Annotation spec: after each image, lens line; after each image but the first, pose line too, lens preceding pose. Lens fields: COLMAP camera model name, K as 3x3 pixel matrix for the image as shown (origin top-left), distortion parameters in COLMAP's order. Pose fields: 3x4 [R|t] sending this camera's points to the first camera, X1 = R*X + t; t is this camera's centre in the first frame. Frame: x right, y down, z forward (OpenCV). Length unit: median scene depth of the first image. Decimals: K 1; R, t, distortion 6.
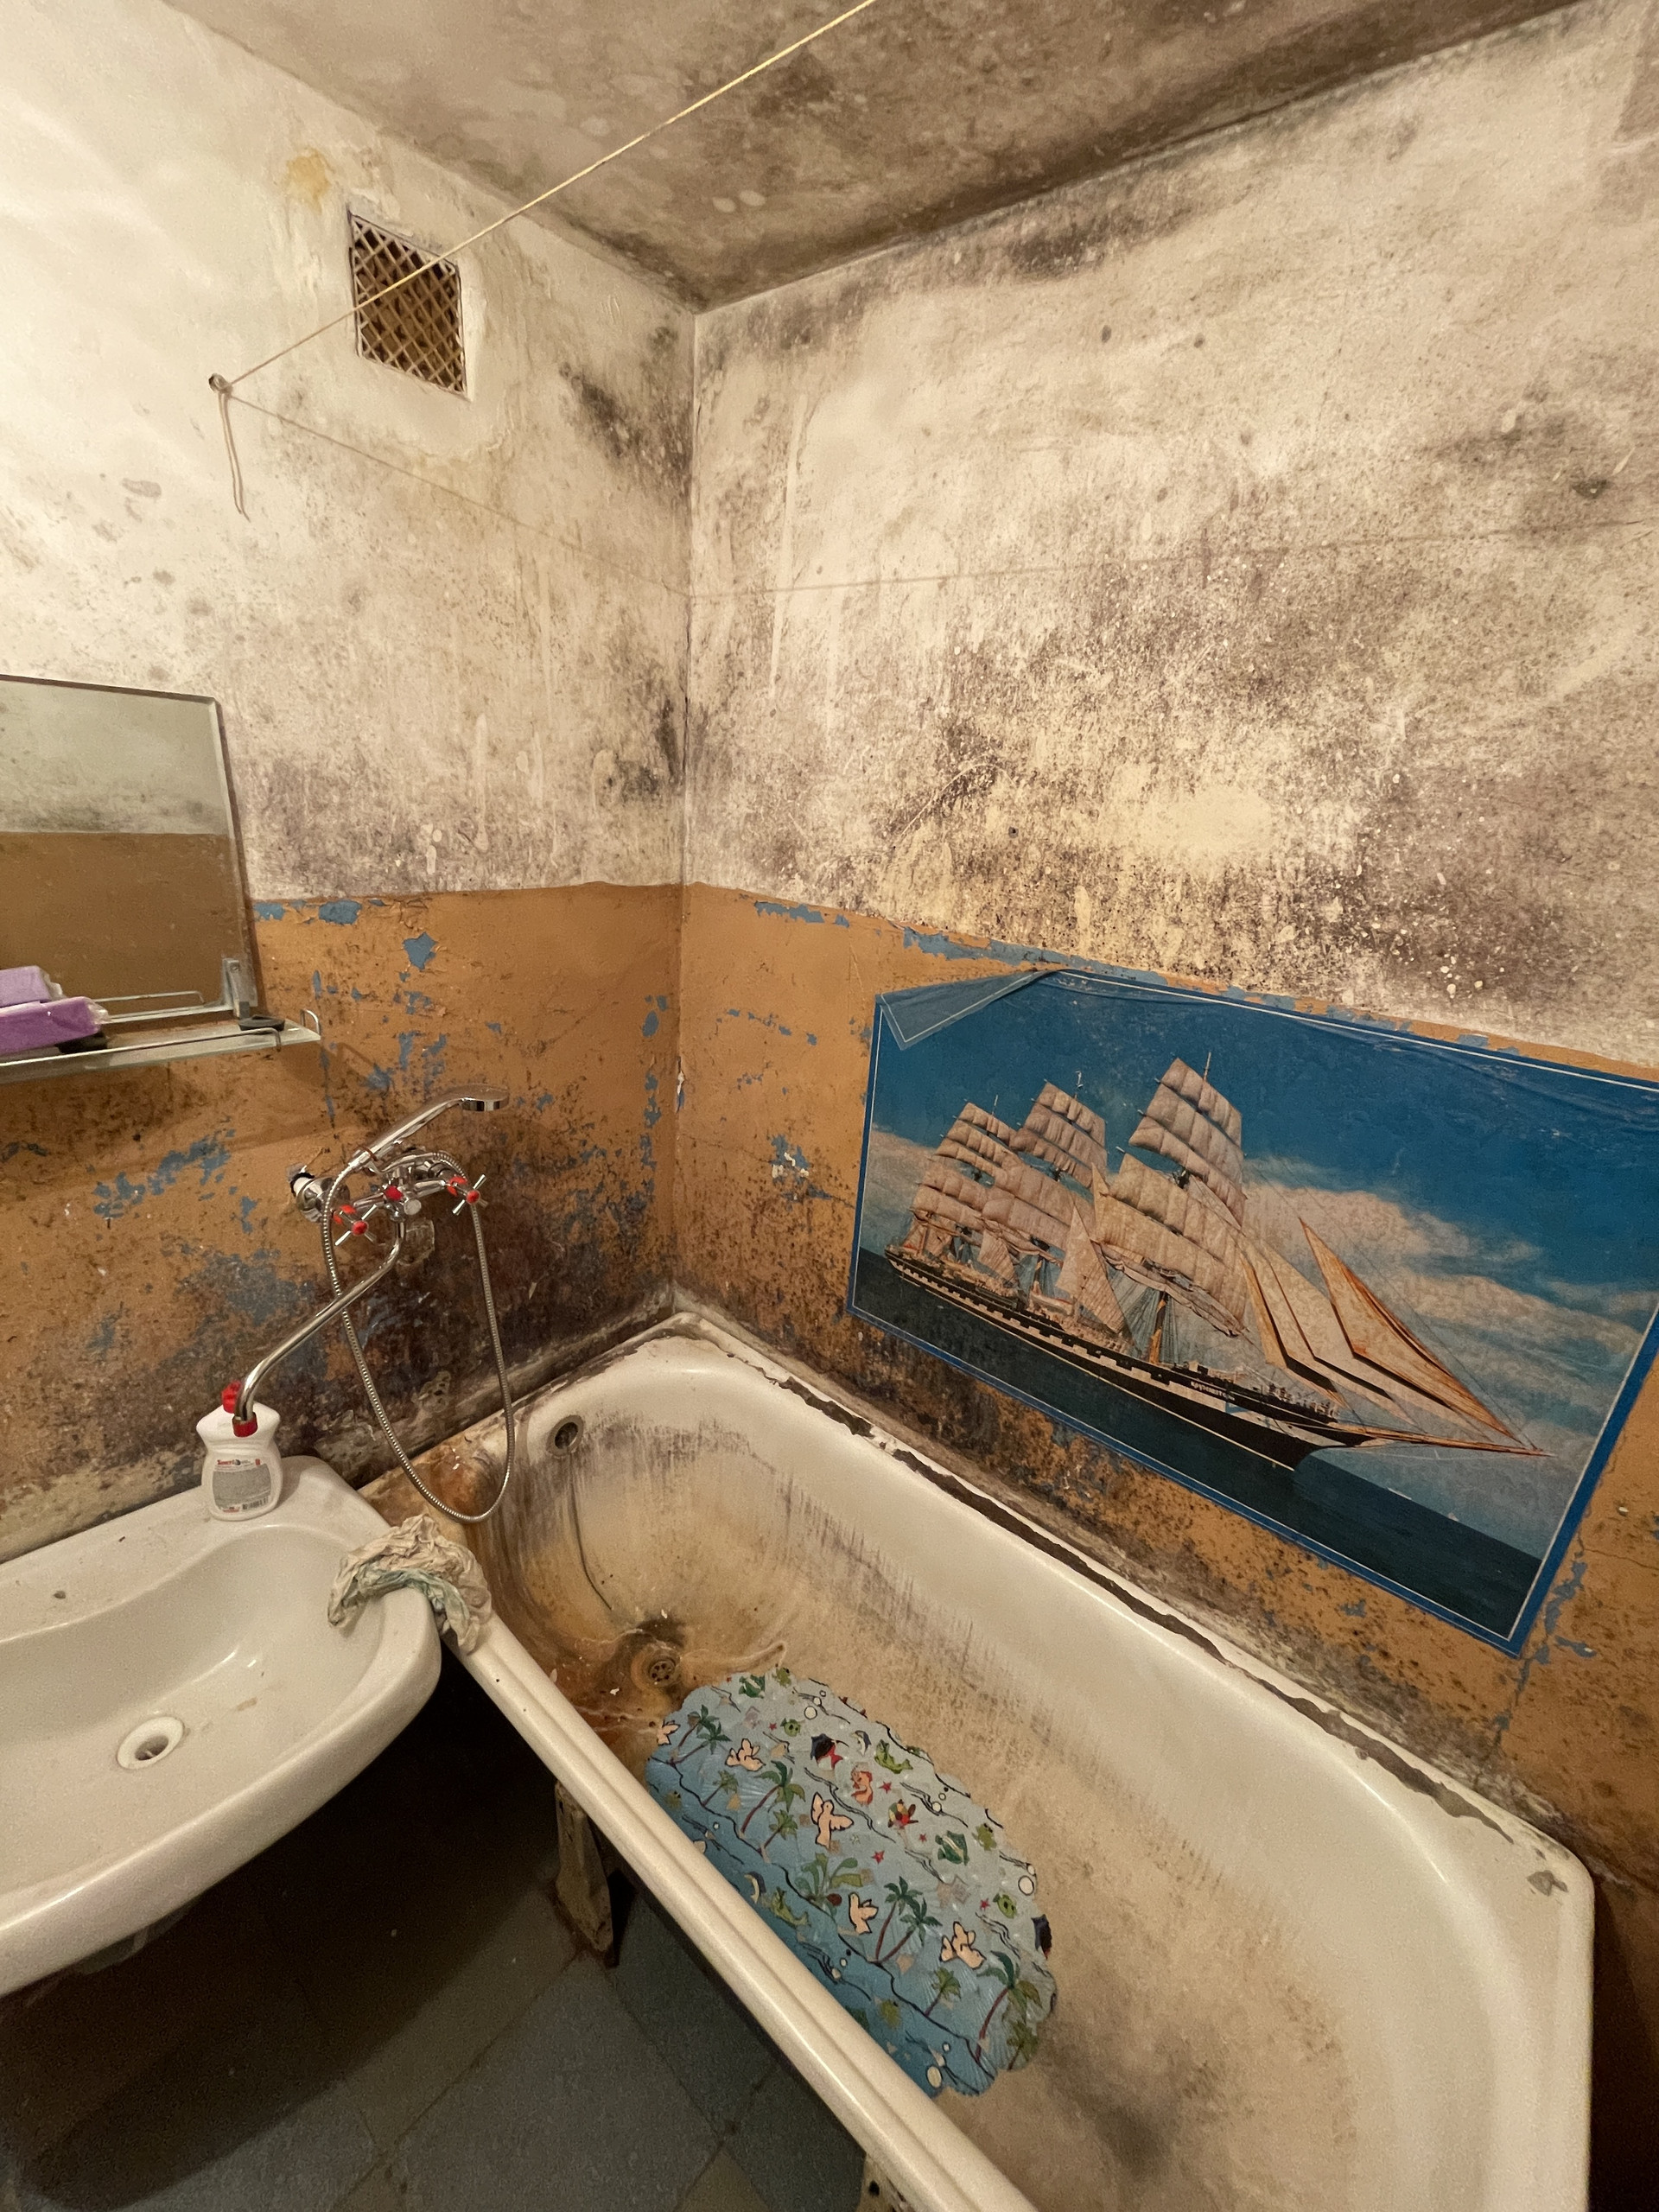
lens RADIAL K [[901.7, 0, 831.6], [0, 901.7, 1109.2], [0, 0, 1]] dist [-0.000297, -0.001148]
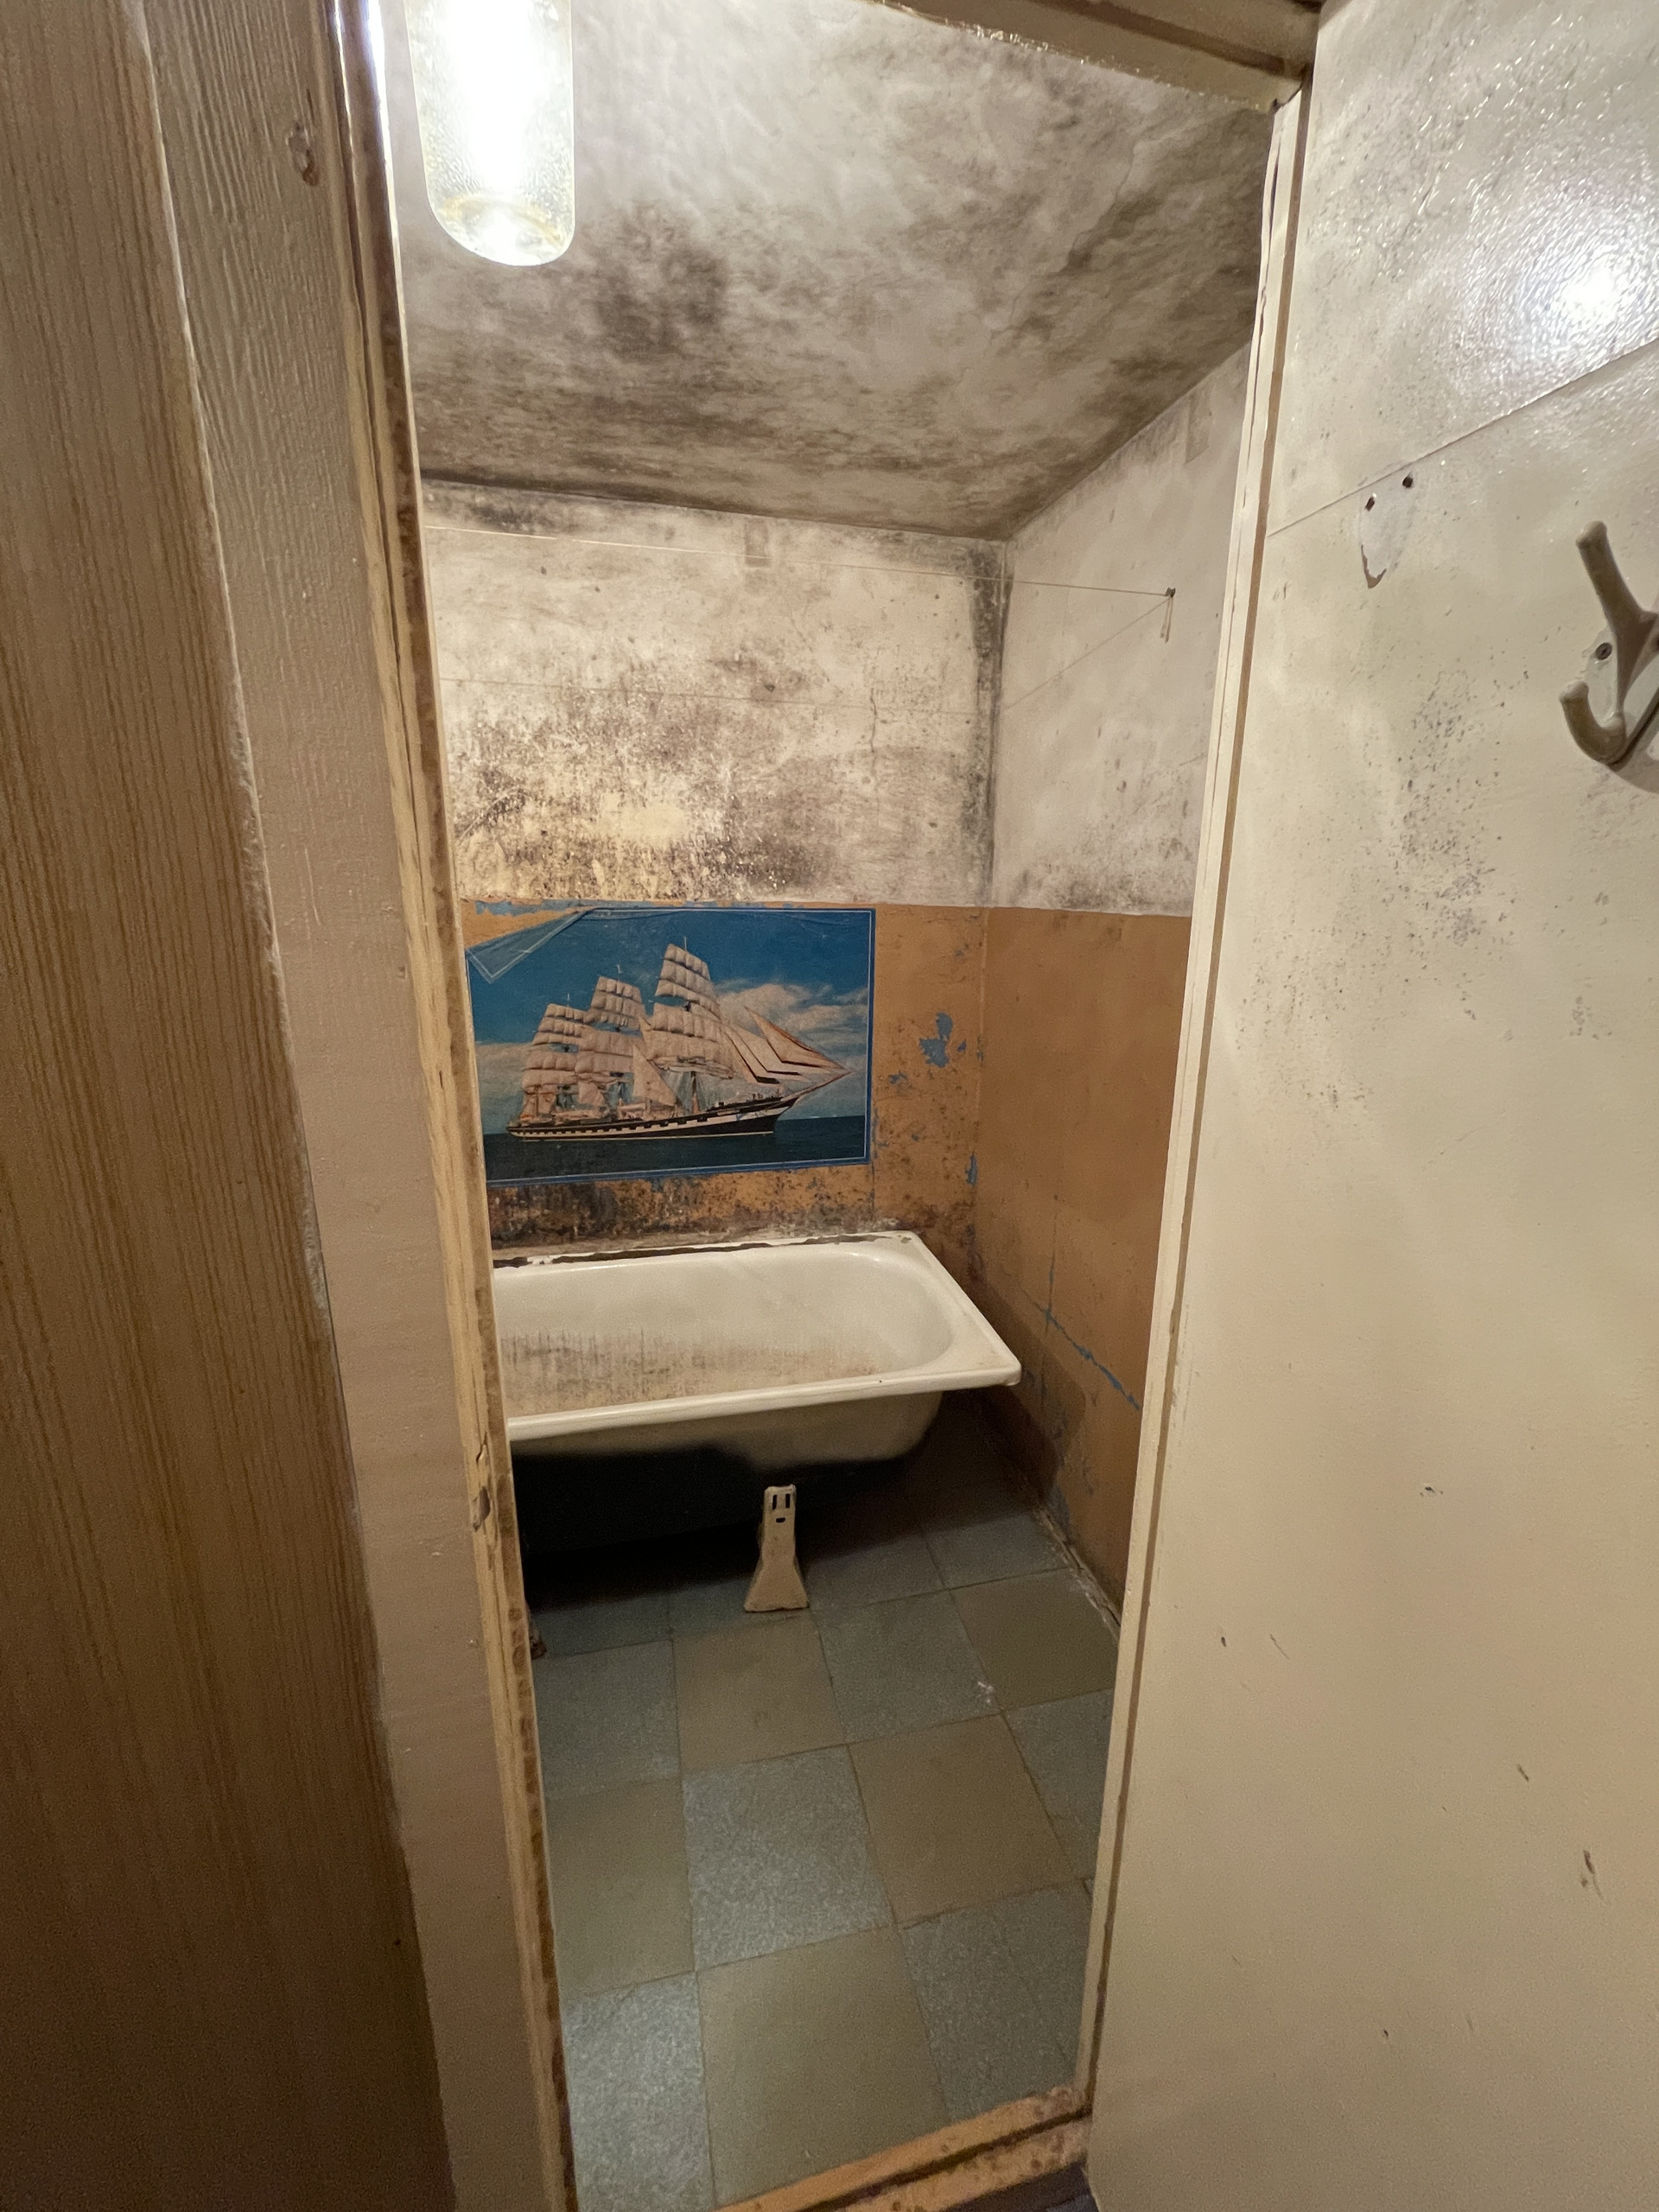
lens RADIAL K [[901.7, 0, 835.8], [0, 901.7, 1110.5], [0, 0, 1]] dist [-0.000297, -0.001148]
pose [[0.586105, -0.263587, 0.766161, -1.004563], [0.303173, 0.948257, 0.094310, 0.213210], [-0.751377, 0.177004, 0.635690, -0.437565]]
